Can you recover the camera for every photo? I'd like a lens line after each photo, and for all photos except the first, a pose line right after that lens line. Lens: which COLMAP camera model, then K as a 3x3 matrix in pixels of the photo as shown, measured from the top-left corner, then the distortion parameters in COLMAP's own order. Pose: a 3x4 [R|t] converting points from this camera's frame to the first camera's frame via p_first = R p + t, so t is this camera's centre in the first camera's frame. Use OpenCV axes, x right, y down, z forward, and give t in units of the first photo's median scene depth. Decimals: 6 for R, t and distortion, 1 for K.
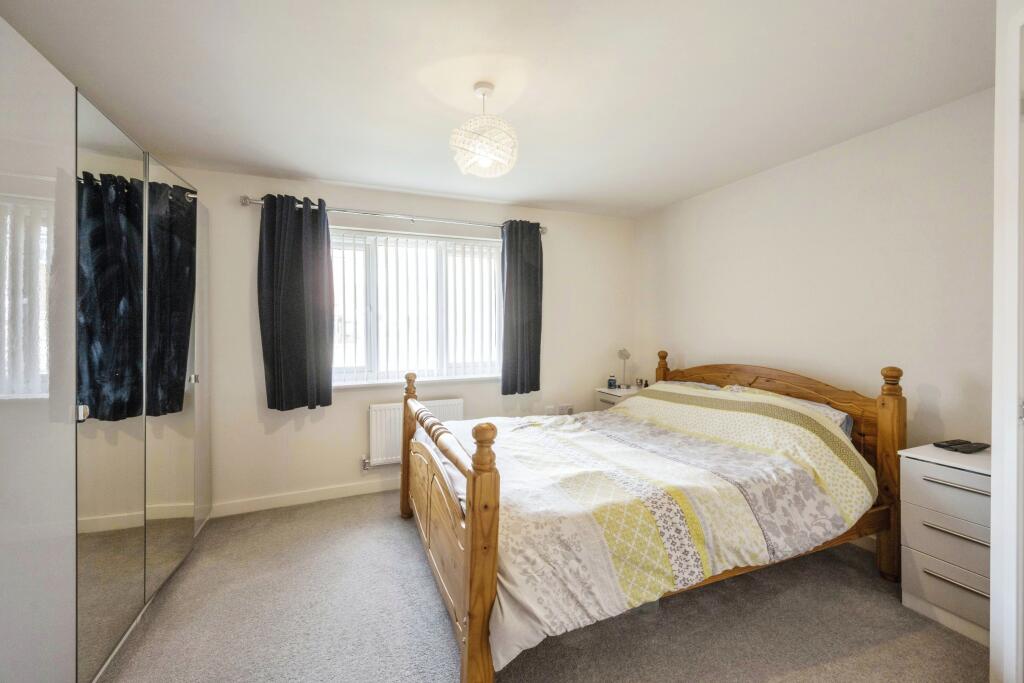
lens RADIAL K [[414.8, 0, 513.6], [0, 414.8, 329.3], [0, 0, 1]] dist [-0.000201, -0.000180]
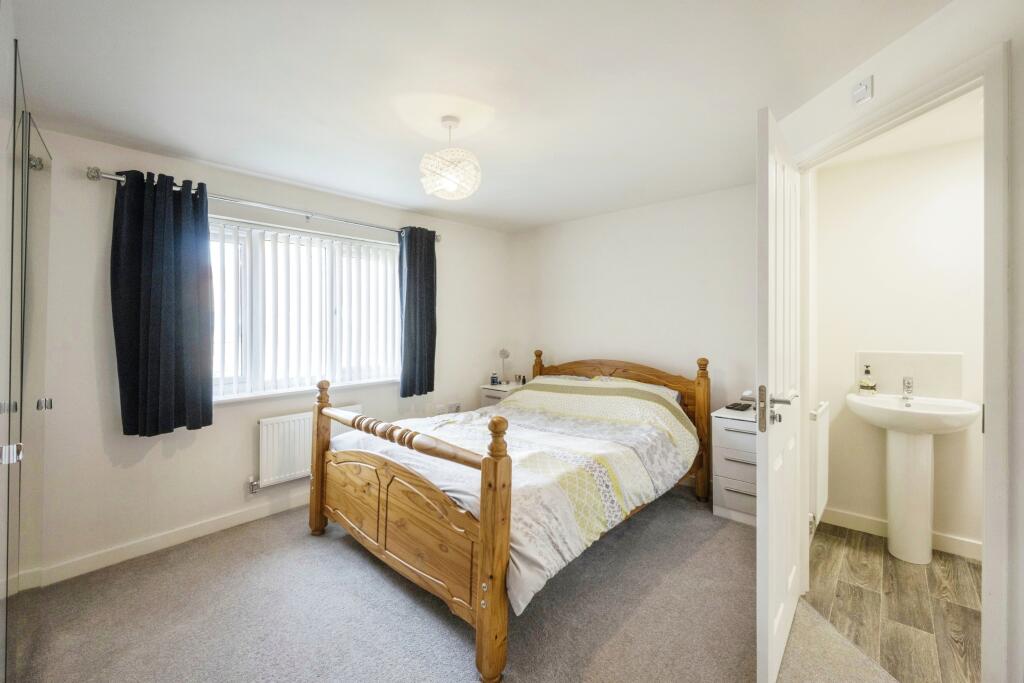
lens RADIAL K [[424.7, 0, 512.2], [0, 424.7, 322.8], [0, 0, 1]] dist [0.000081, 0.000140]
pose [[0.902479, 0.002564, 0.430727, -0.356419], [0.001247, 0.999963, -0.008566, -0.023670], [-0.430733, 0.008268, 0.902442, -0.085325]]
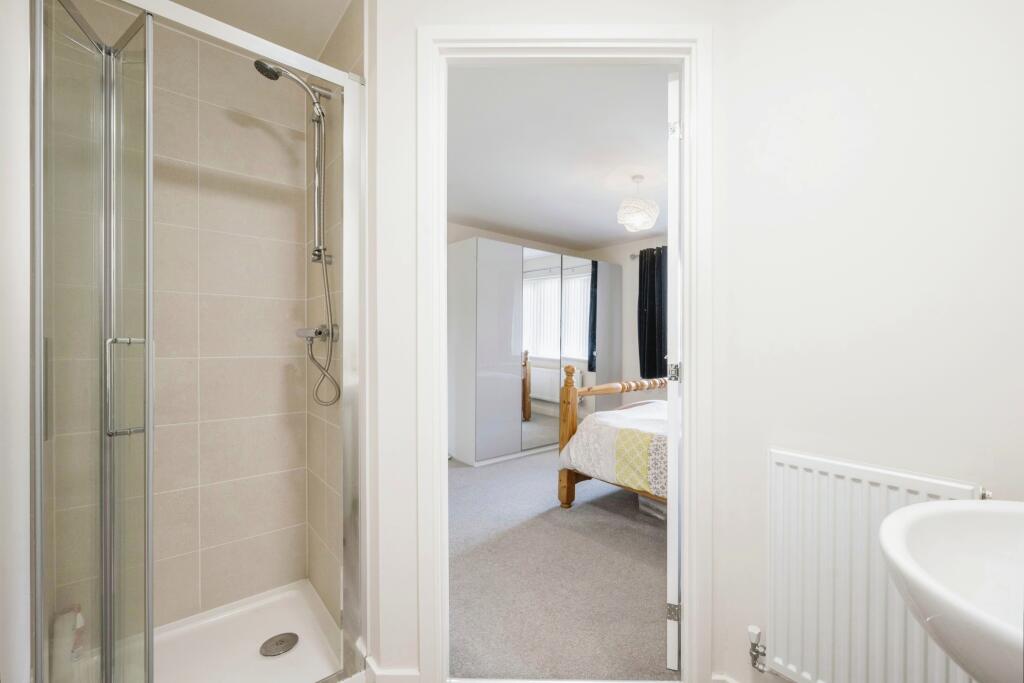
lens RADIAL K [[410.8, 0, 513.9], [0, 410.8, 339.9], [0, 0, 1]] dist [0.000053, -0.000043]
pose [[0.281070, 0.003195, -0.959682, 1.207066], [-0.011457, 0.999934, -0.000027, 0.059252], [0.959619, 0.011003, 0.281088, 0.072321]]
